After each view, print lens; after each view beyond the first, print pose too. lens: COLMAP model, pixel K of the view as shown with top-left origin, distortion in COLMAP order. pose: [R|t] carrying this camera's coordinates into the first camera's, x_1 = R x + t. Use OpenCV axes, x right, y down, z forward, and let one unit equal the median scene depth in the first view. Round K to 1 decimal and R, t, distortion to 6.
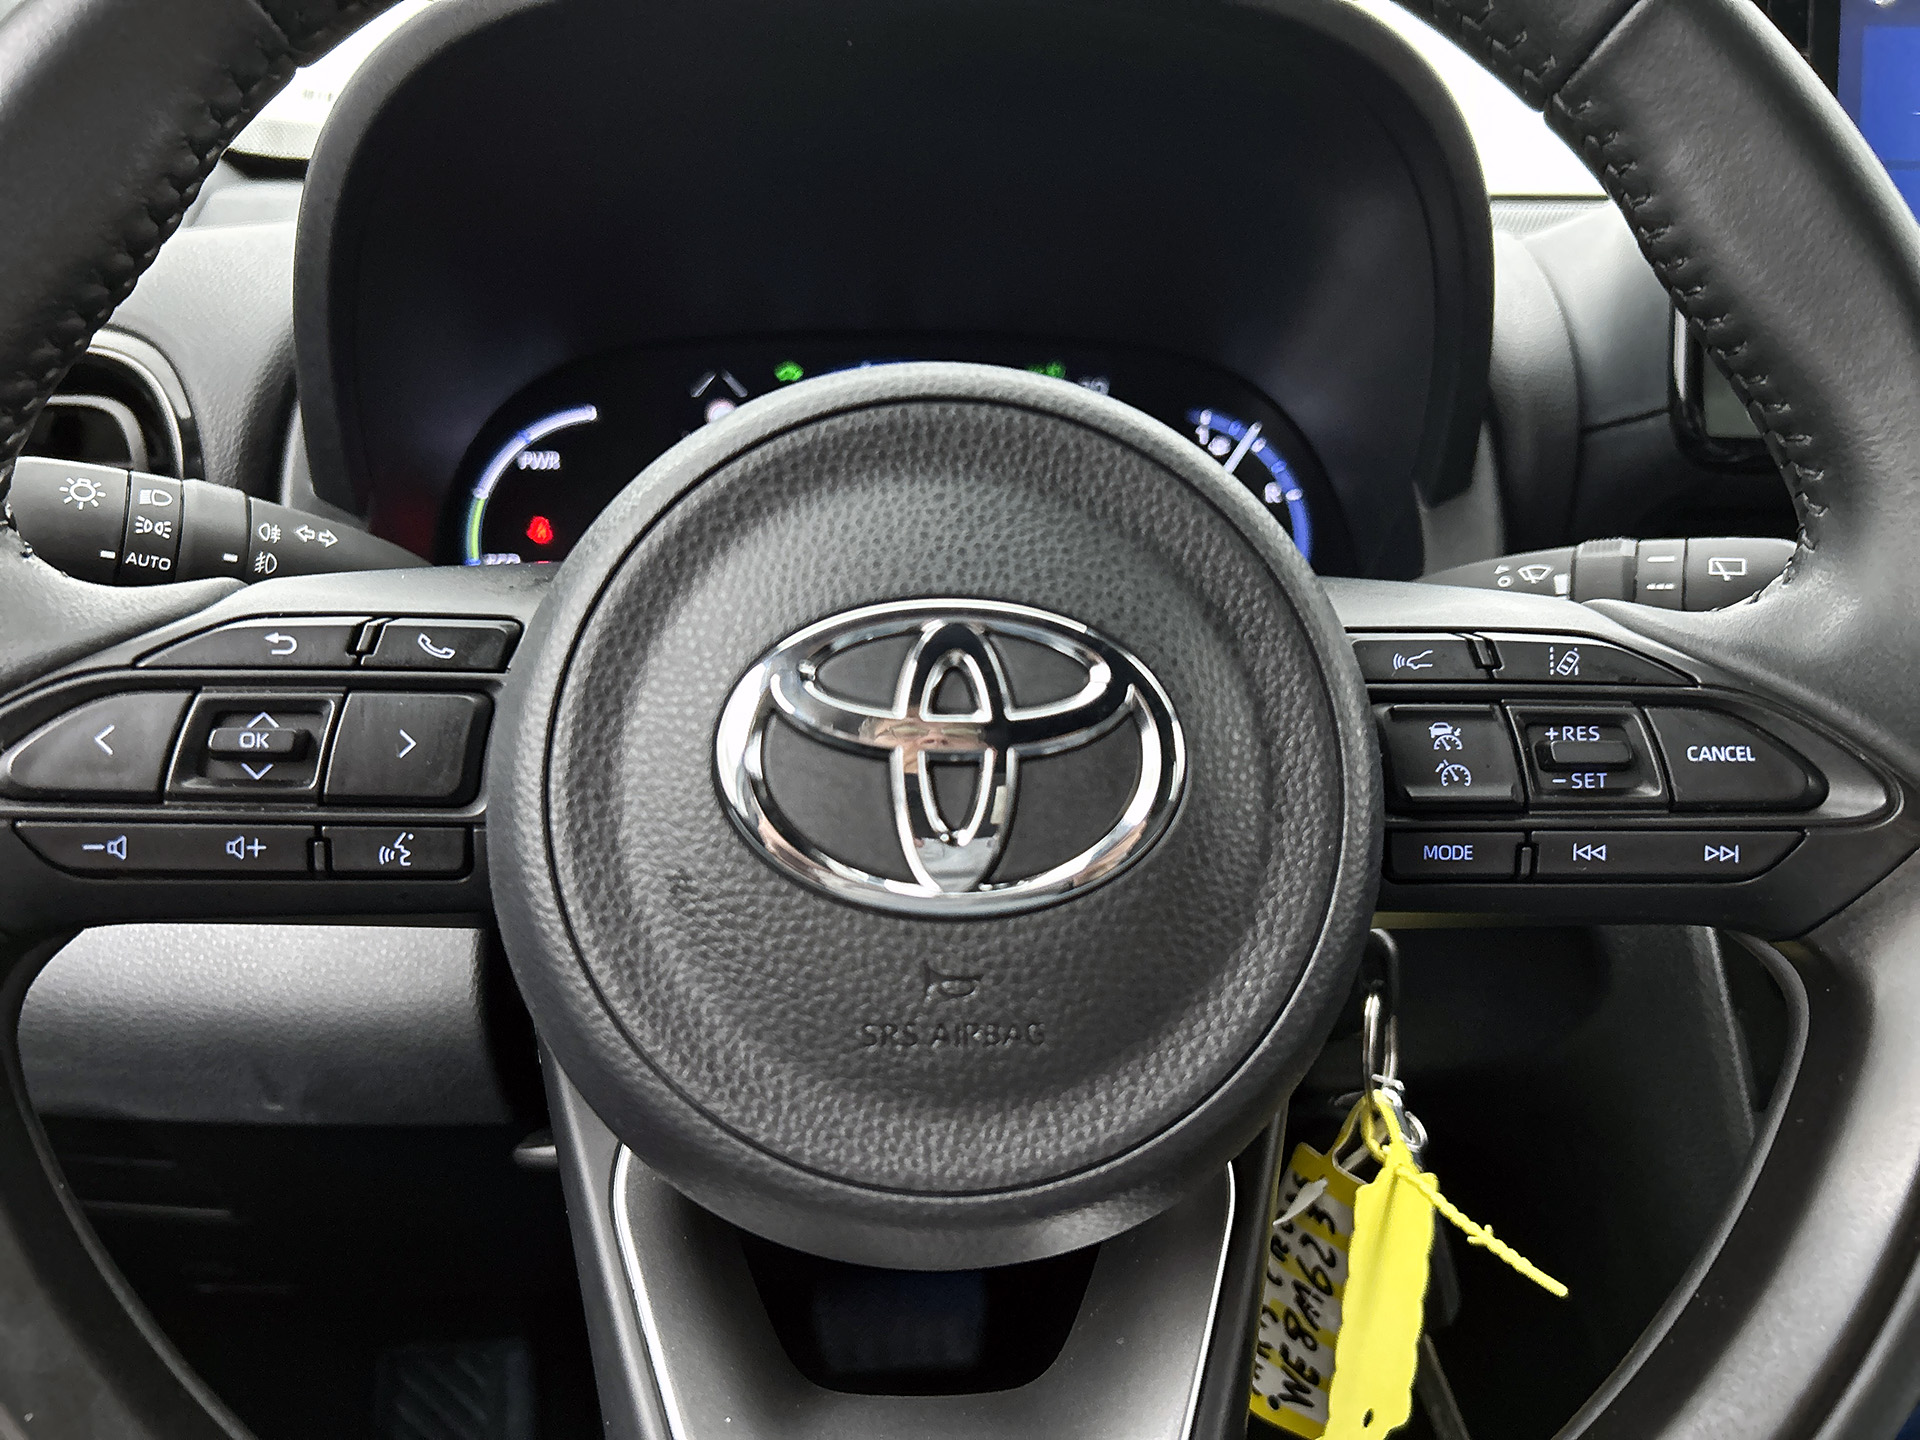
lens RADIAL K [[1494.6, 0, 960.0], [0, 1494.6, 720.0], [0, 0, 1]] dist [-0.014497, -0.001876]
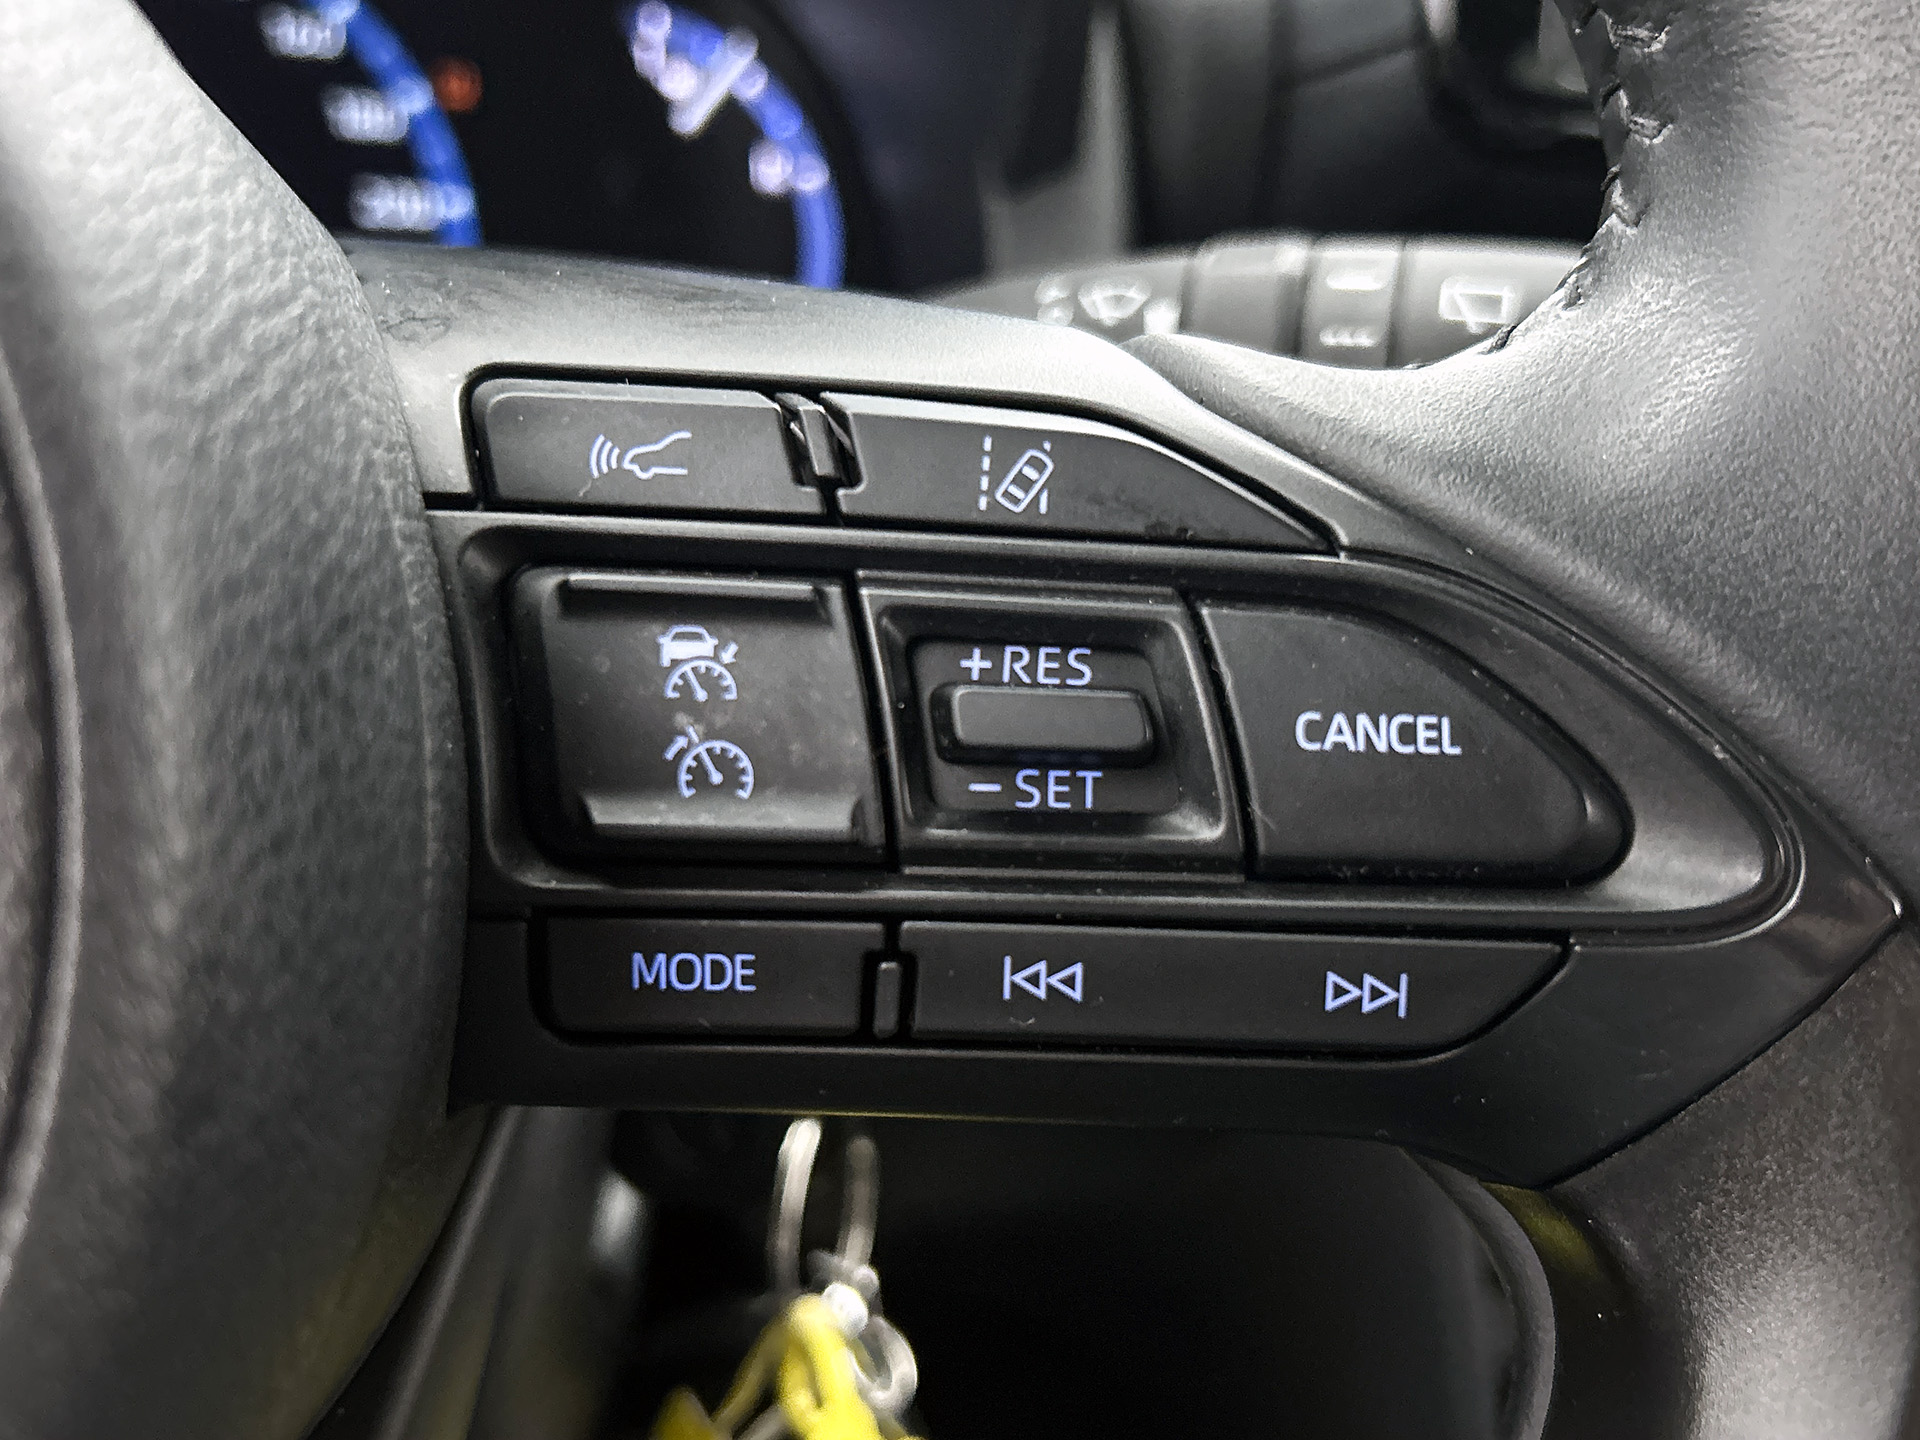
lens RADIAL K [[1946.7, 0, 960.0], [0, 1946.7, 720.0], [0, 0, 1]] dist [0.068938, -0.351408]
pose [[0.981887, 0.018640, 0.188546, 0.301936], [-0.034250, 0.996216, 0.079875, -0.016437], [-0.186344, -0.084885, 0.978811, 0.514247]]
